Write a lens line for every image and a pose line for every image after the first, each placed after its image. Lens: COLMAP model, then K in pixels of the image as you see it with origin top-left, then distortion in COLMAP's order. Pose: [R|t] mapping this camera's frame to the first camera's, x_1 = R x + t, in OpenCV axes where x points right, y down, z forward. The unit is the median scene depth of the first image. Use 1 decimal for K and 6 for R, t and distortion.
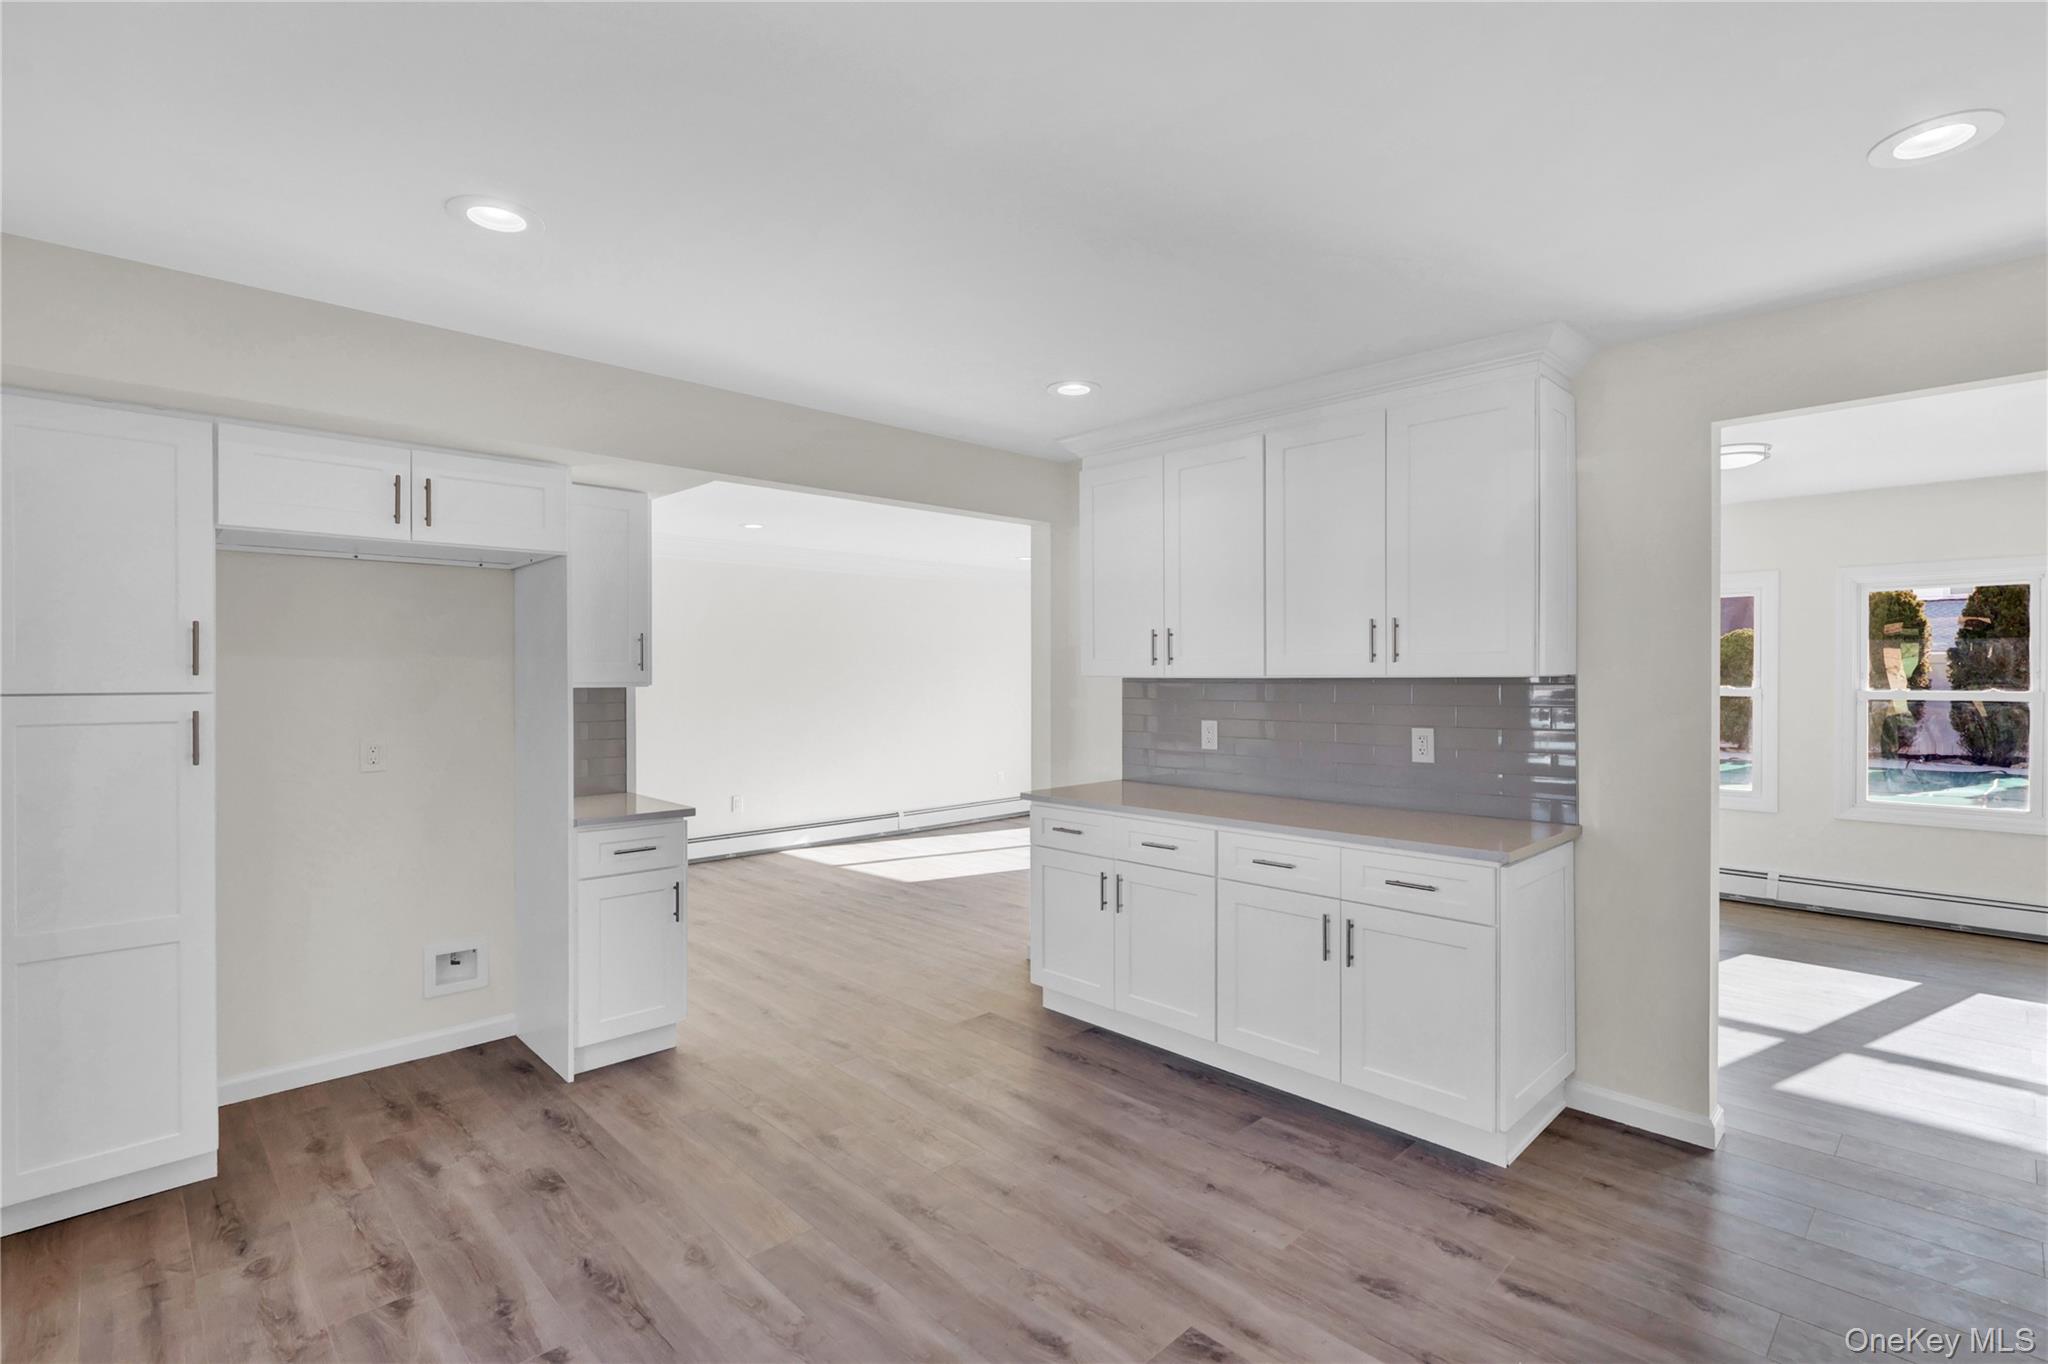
lens RADIAL K [[950.5, 0, 1015.2], [0, 950.5, 678.8], [0, 0, 1]] dist [-0.004929, -0.000054]
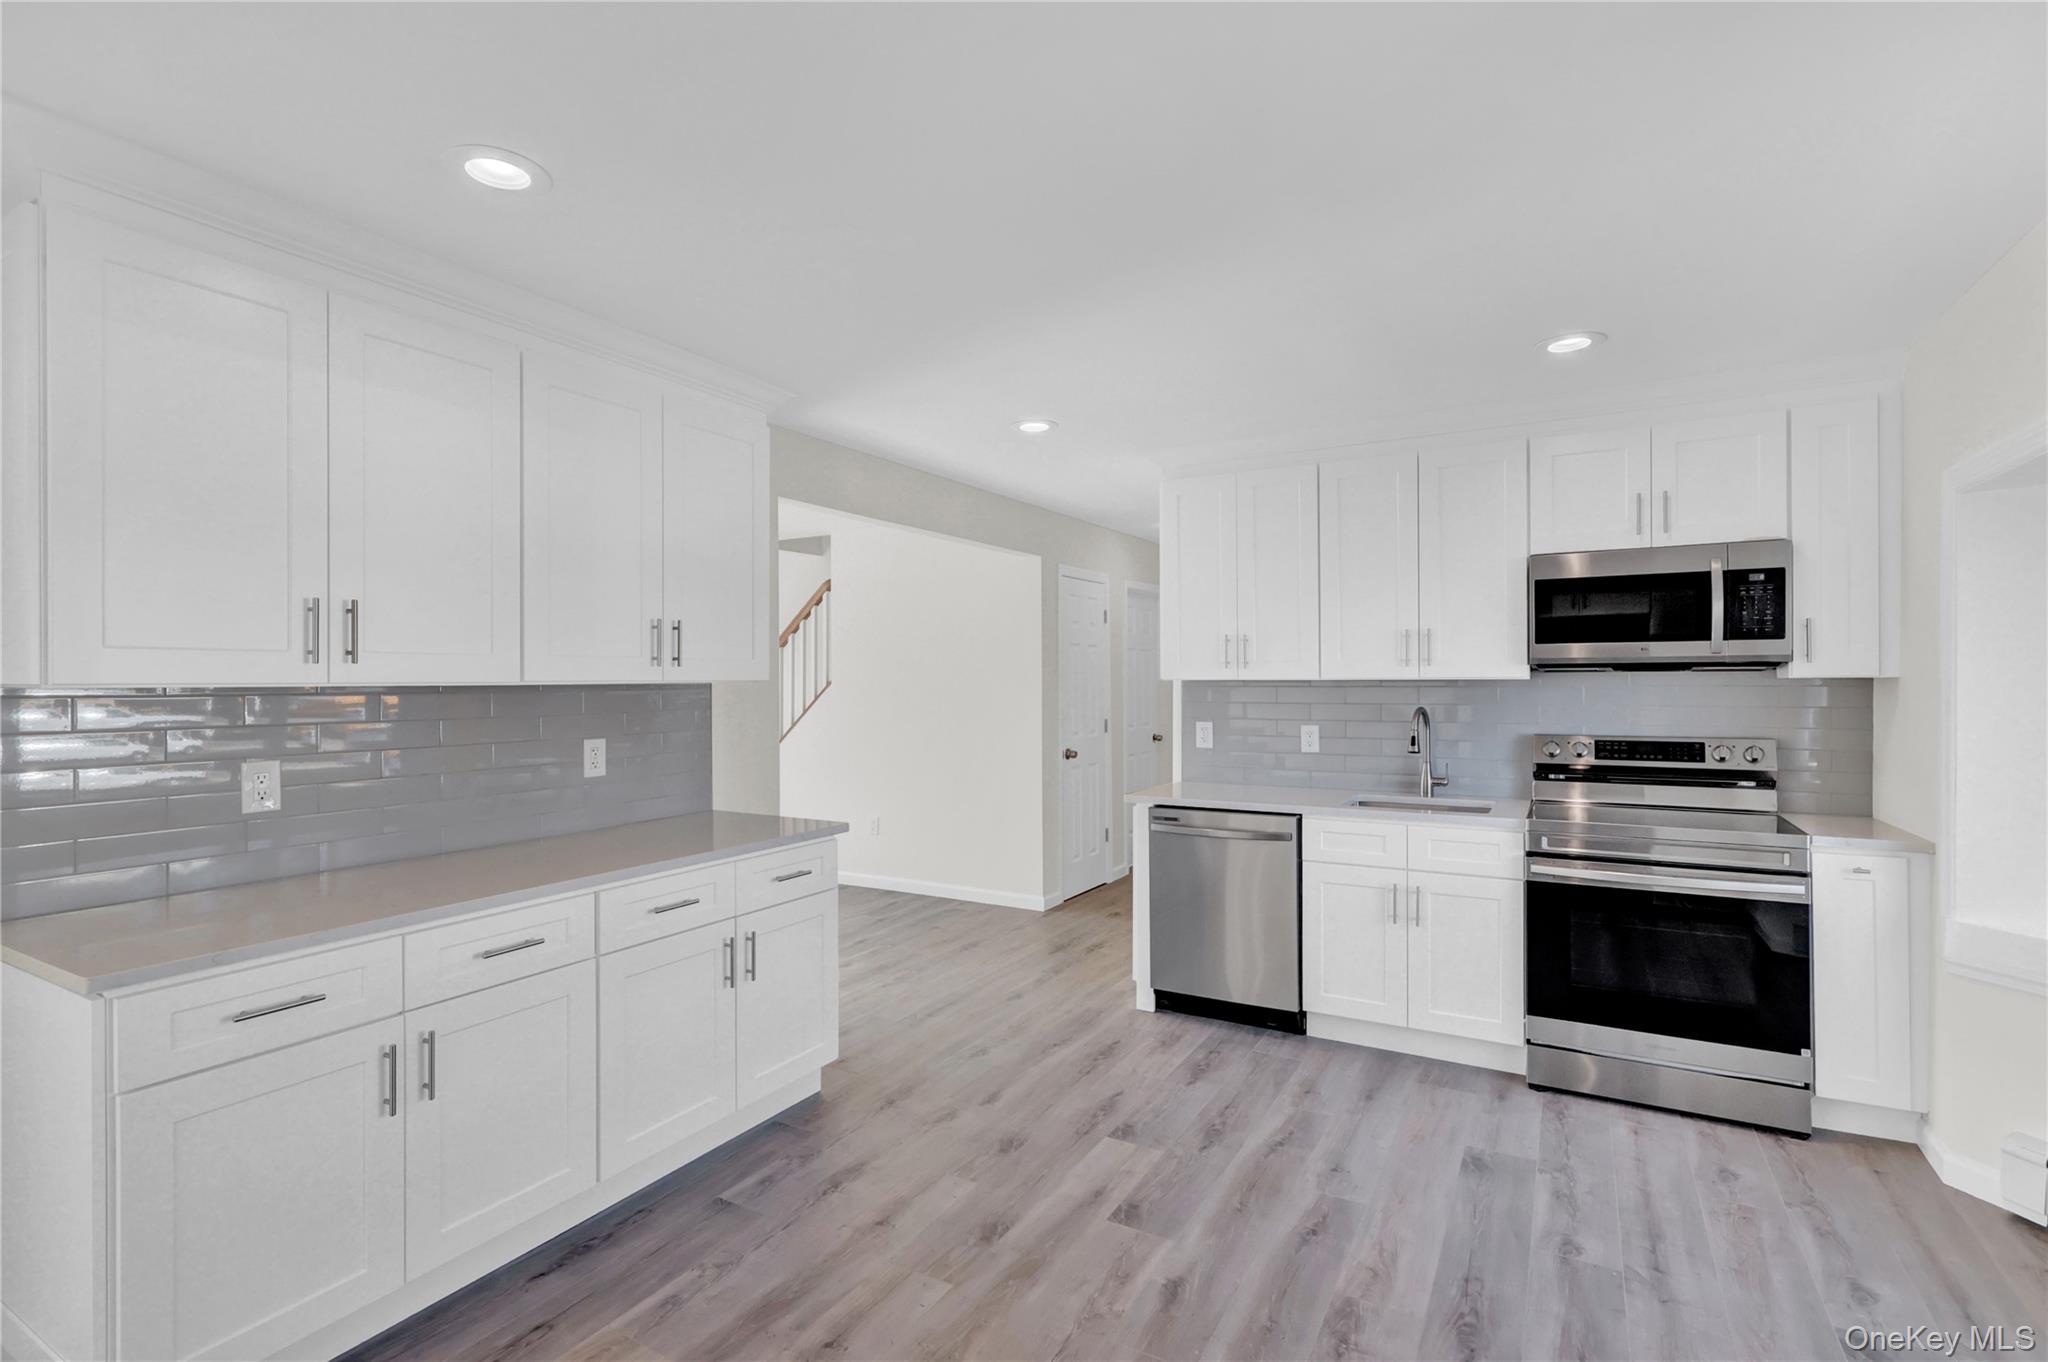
lens RADIAL K [[964.7, 0, 1020.7], [0, 964.7, 669.7], [0, 0, 1]] dist [-0.002899, -0.000530]
pose [[-0.274103, 0.009605, 0.961652, -0.704003], [0.014933, 0.999872, -0.005731, -0.004011], [-0.961584, 0.012789, -0.274212, 1.047670]]
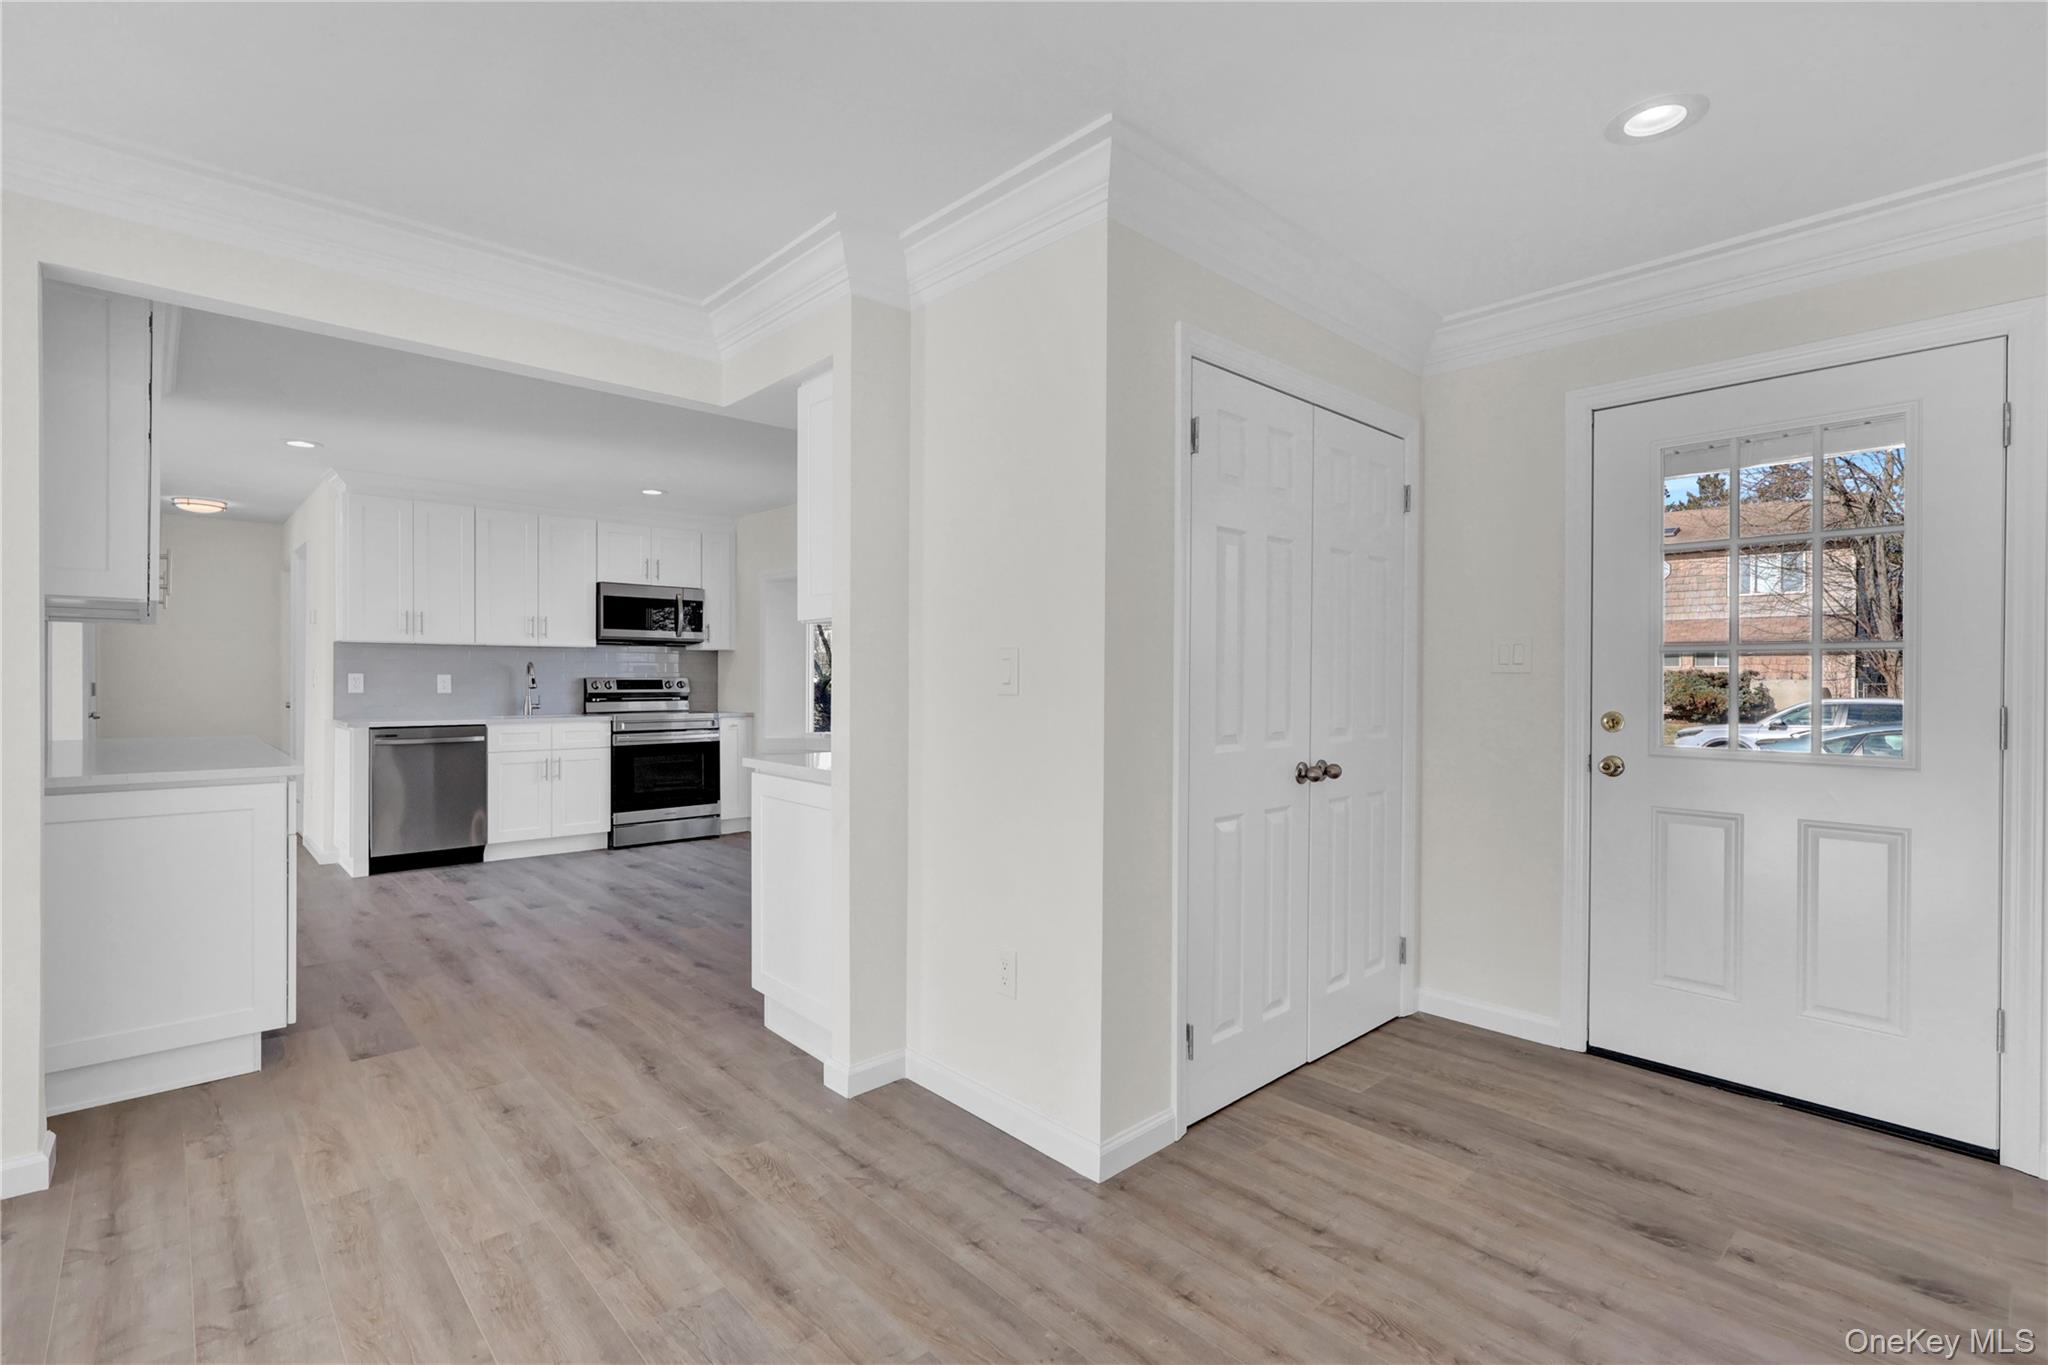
lens RADIAL K [[964.7, 0, 1020.7], [0, 964.7, 671.2], [0, 0, 1]] dist [-0.002899, -0.000530]
pose [[-0.999510, -0.003948, 0.031053, -0.806238], [-0.003853, 0.999988, 0.003101, 0.061079], [-0.031065, 0.002980, -0.999513, 2.451757]]
